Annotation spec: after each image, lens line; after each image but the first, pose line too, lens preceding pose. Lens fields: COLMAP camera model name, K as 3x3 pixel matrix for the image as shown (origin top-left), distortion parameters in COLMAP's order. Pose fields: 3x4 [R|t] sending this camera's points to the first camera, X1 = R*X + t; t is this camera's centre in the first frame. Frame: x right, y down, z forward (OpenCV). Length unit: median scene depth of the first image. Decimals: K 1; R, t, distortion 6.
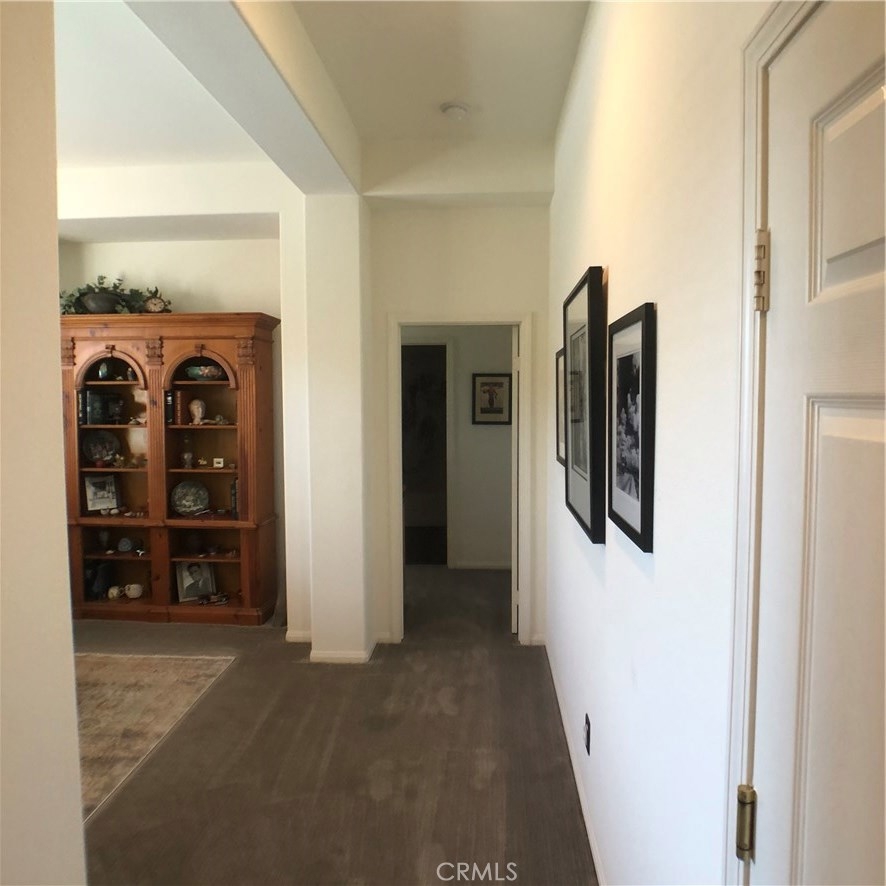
lens RADIAL K [[659.6, 0, 443.5], [0, 659.6, 439.9], [0, 0, 1]] dist [-0.056495, 0.015762]
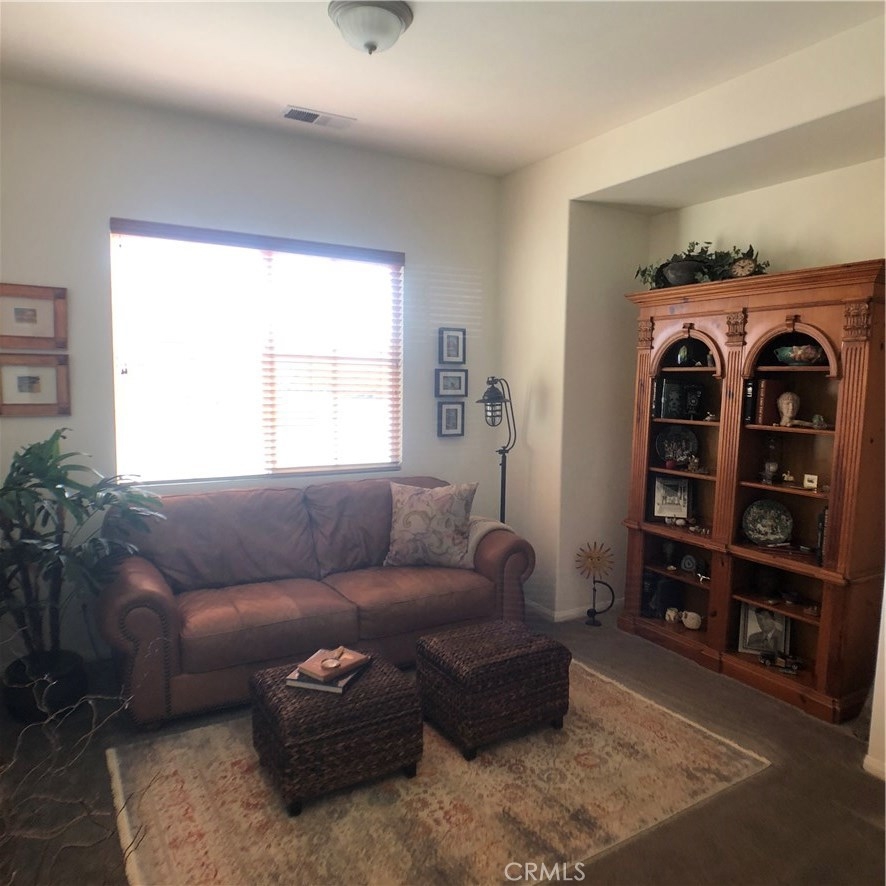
lens RADIAL K [[659.6, 0, 460.8], [0, 659.6, 458.6], [0, 0, 1]] dist [-0.056495, 0.015762]
pose [[0.574013, 0.102873, -0.812358, 0.013853], [-0.075541, 0.994499, 0.072561, -0.013038], [0.815354, 0.019716, 0.578627, 0.282939]]
